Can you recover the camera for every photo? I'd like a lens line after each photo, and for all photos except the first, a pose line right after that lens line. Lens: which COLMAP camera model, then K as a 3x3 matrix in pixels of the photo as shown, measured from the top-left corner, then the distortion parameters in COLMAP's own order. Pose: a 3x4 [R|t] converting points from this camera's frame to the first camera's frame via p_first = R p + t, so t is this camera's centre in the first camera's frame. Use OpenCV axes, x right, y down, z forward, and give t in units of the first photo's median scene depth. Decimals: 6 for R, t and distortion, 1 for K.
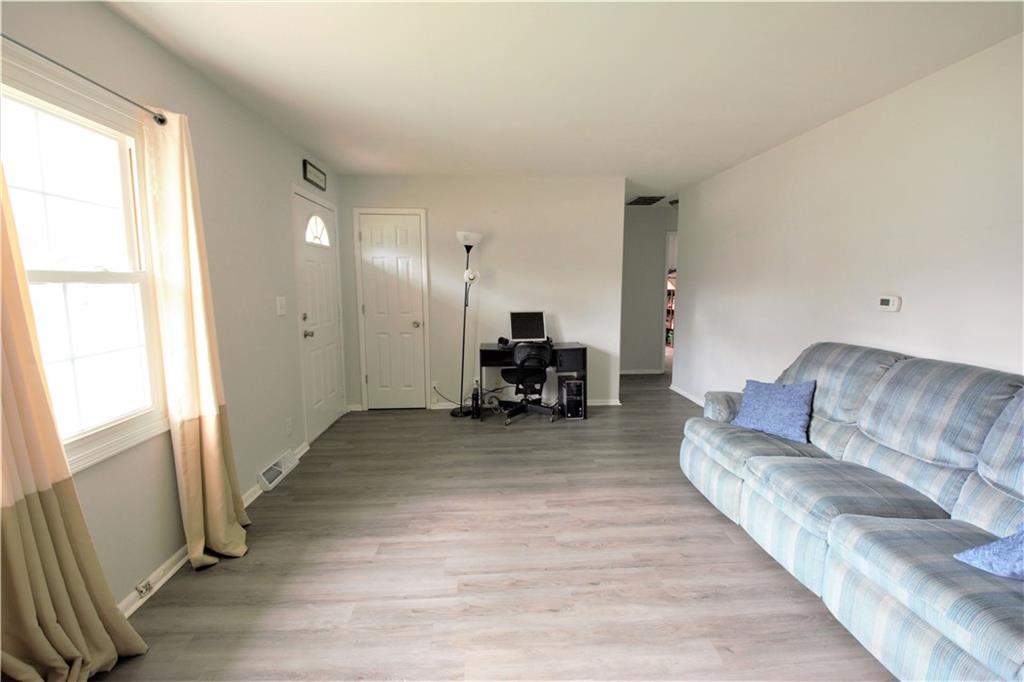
lens RADIAL K [[472.5, 0, 511.5], [0, 472.5, 339.5], [0, 0, 1]] dist [-0.003724, -0.000340]
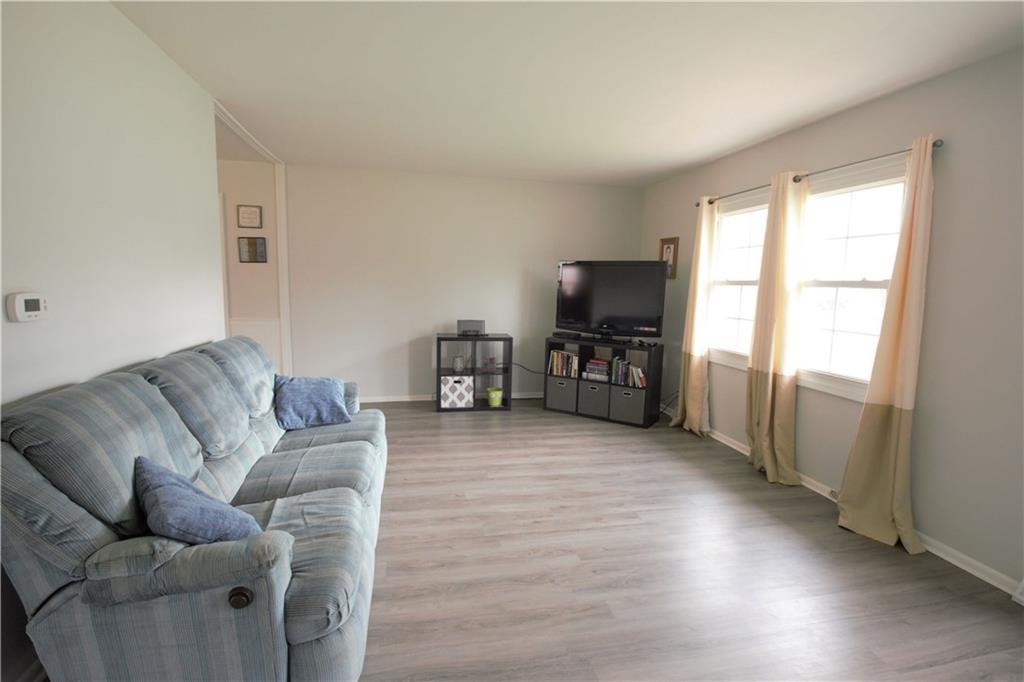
lens RADIAL K [[472.5, 0, 512.7], [0, 472.5, 338.2], [0, 0, 1]] dist [-0.003724, -0.000340]
pose [[-0.990175, -0.002285, -0.139818, 0.397219], [-0.035465, 0.971280, 0.235283, -0.237374], [0.135265, 0.237930, -0.961817, 1.992454]]
